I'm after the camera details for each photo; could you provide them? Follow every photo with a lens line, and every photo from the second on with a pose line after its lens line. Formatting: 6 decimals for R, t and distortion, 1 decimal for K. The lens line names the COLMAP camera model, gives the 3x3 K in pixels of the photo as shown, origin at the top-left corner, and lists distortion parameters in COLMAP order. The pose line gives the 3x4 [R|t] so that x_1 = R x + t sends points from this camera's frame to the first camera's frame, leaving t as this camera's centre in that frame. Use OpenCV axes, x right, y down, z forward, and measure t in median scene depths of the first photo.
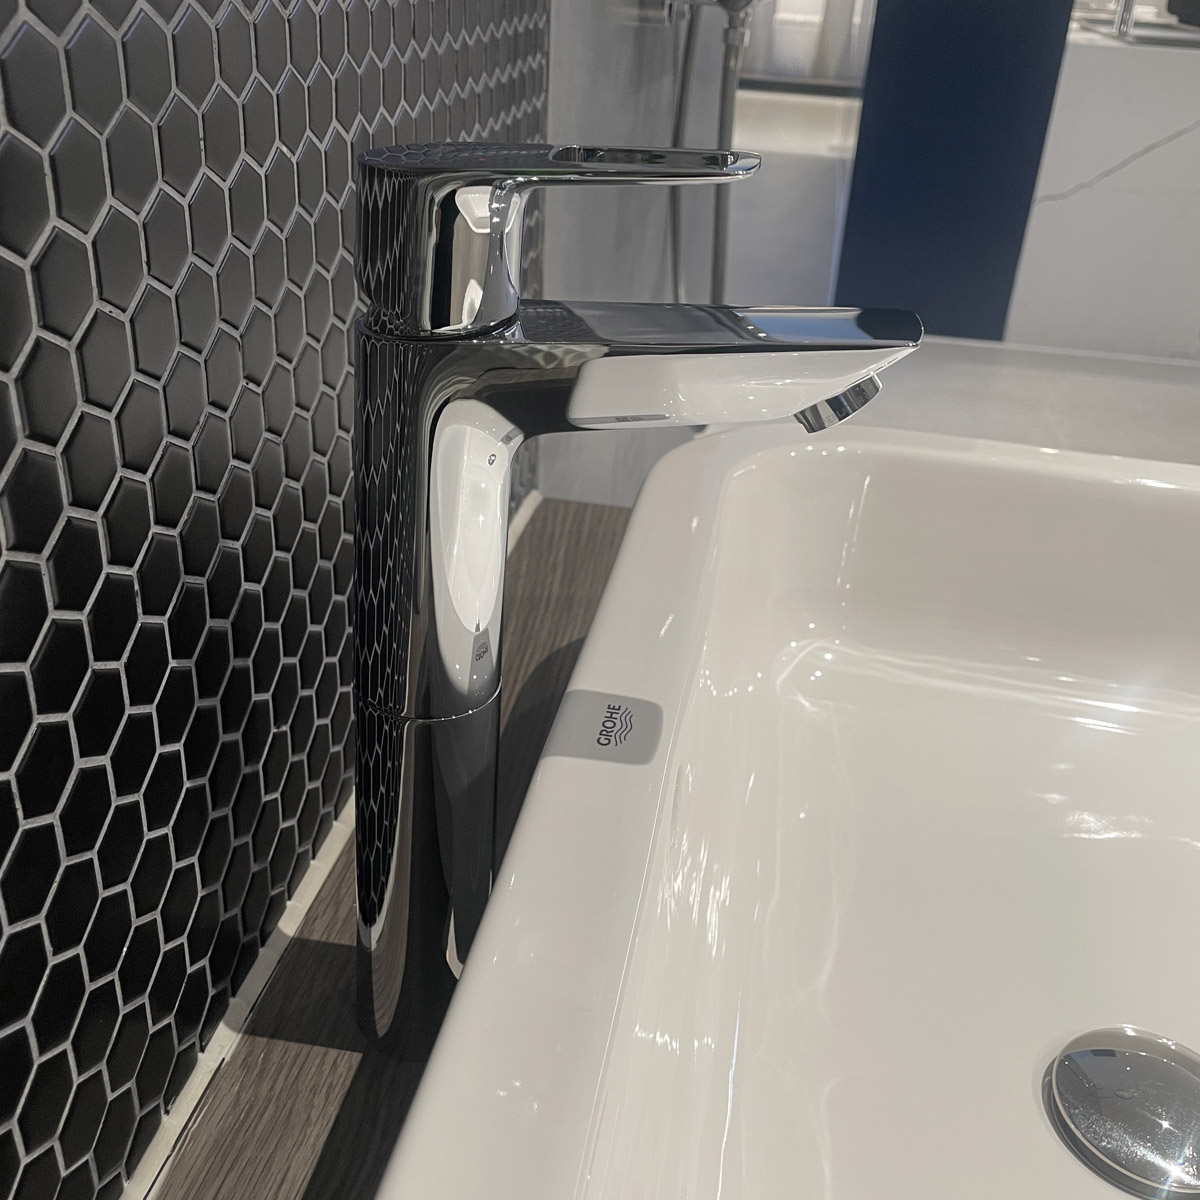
lens RADIAL K [[1223.6, 0, 600.0], [0, 1223.6, 600.0], [0, 0, 1]] dist [0.012630, -0.006392]
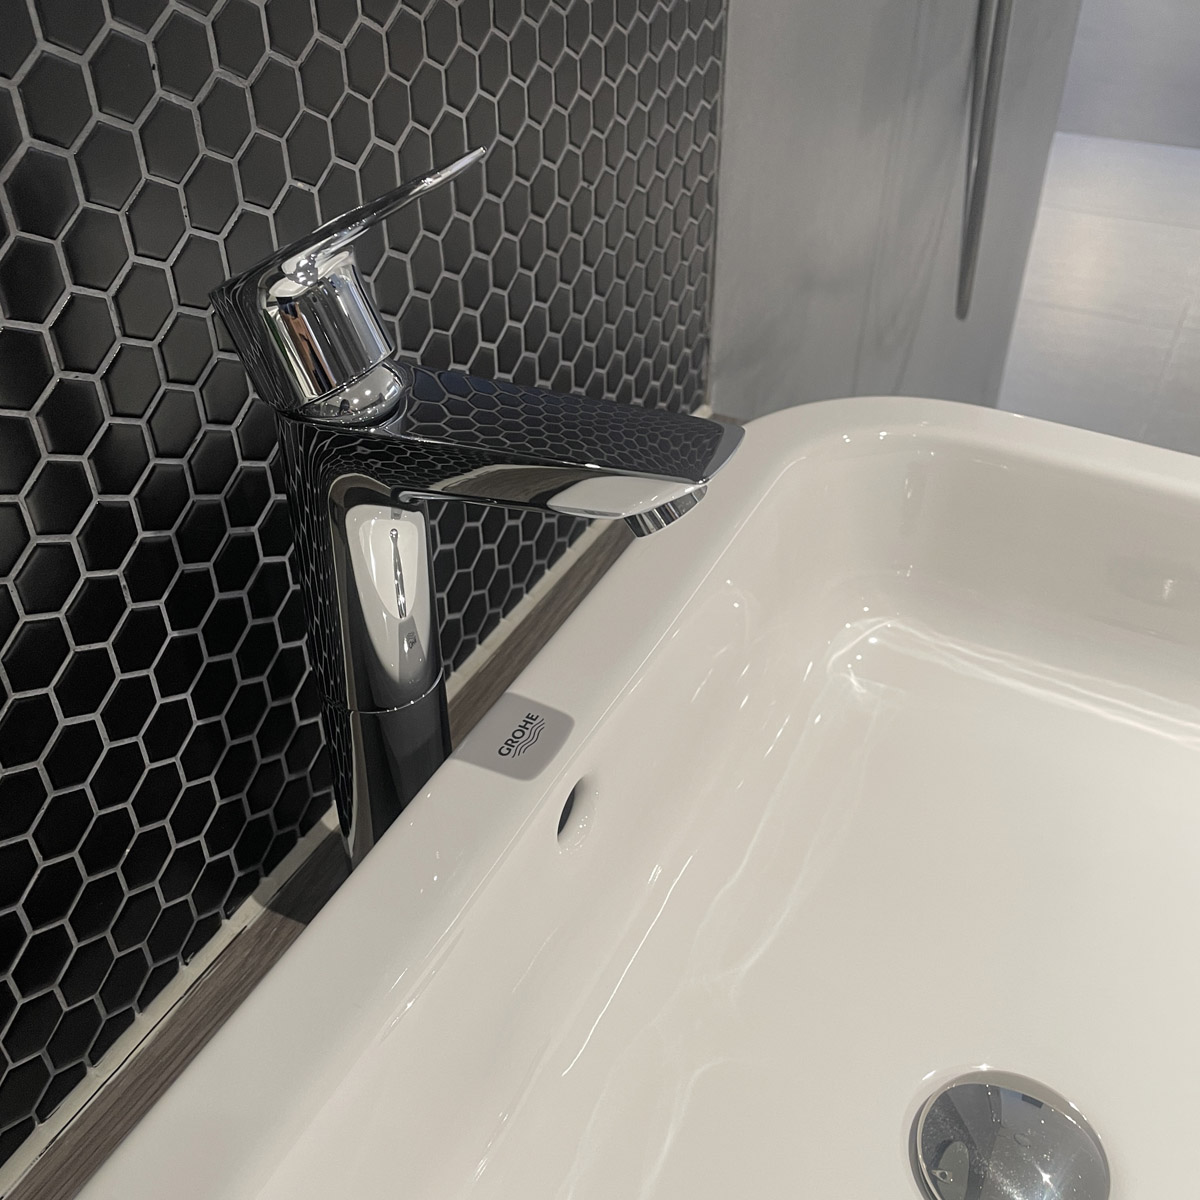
lens RADIAL K [[1227.1, 0, 609.3], [0, 1227.1, 604.8], [0, 0, 1]] dist [0.024444, 0.013841]
pose [[0.954968, 0.136672, -0.263357, 0.334740], [-0.092526, 0.980507, 0.173333, -0.199183], [0.281913, -0.141160, 0.948999, -0.034753]]
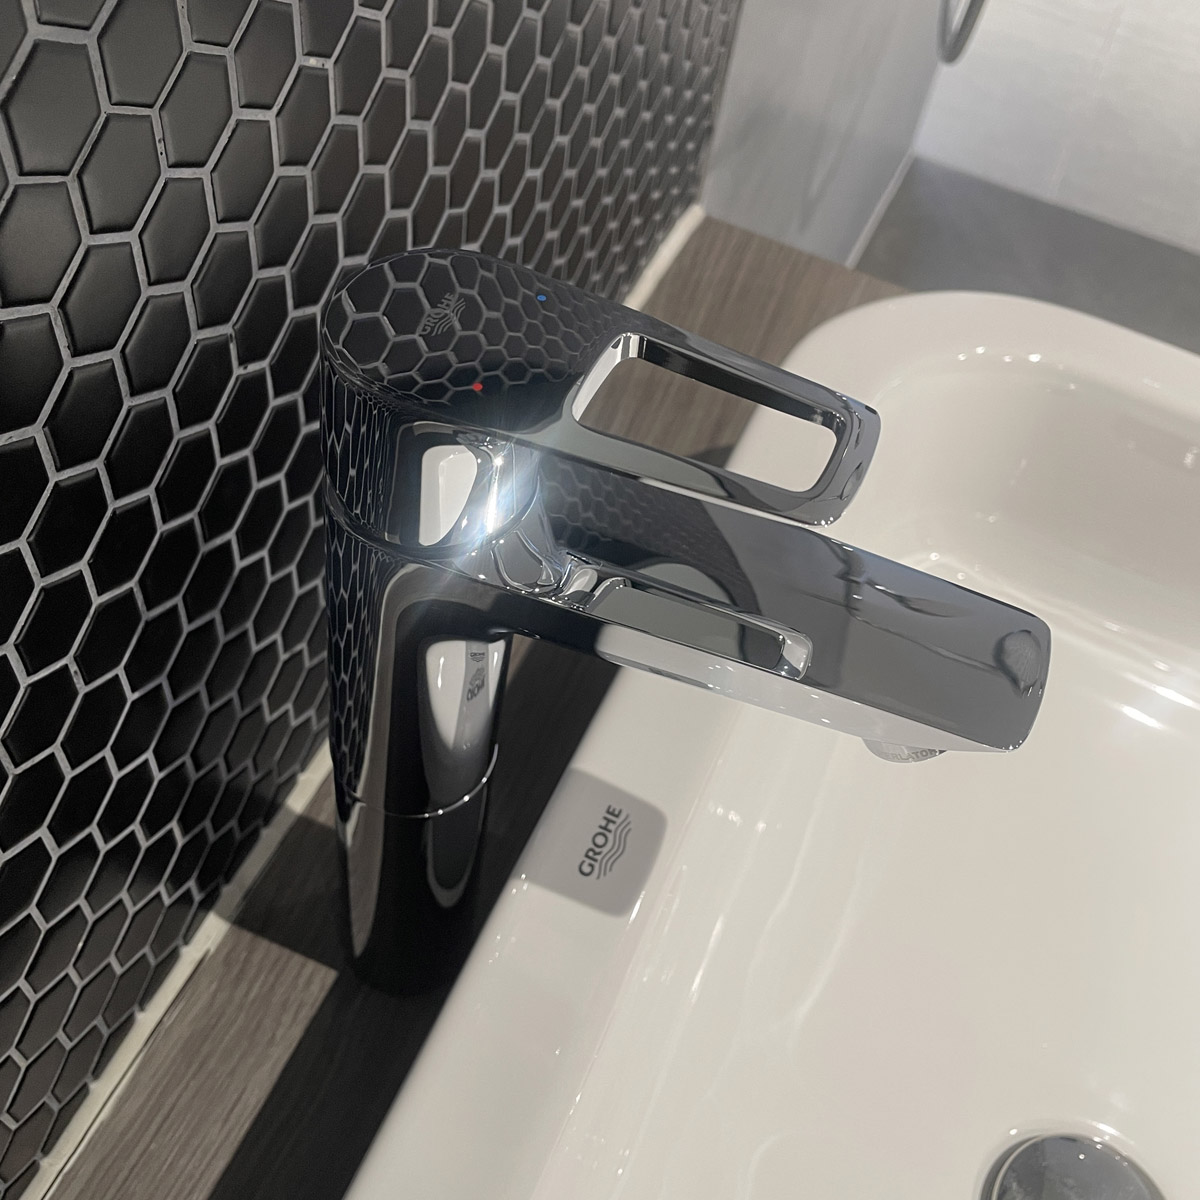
lens RADIAL K [[1223.6, 0, 600.0], [0, 1223.6, 600.0], [0, 0, 1]] dist [0.012630, -0.006392]
pose [[0.970086, 0.224778, -0.091698, 0.045094], [-0.169543, 0.897653, 0.406786, -0.378544], [0.173750, -0.379070, 0.908910, 0.228908]]
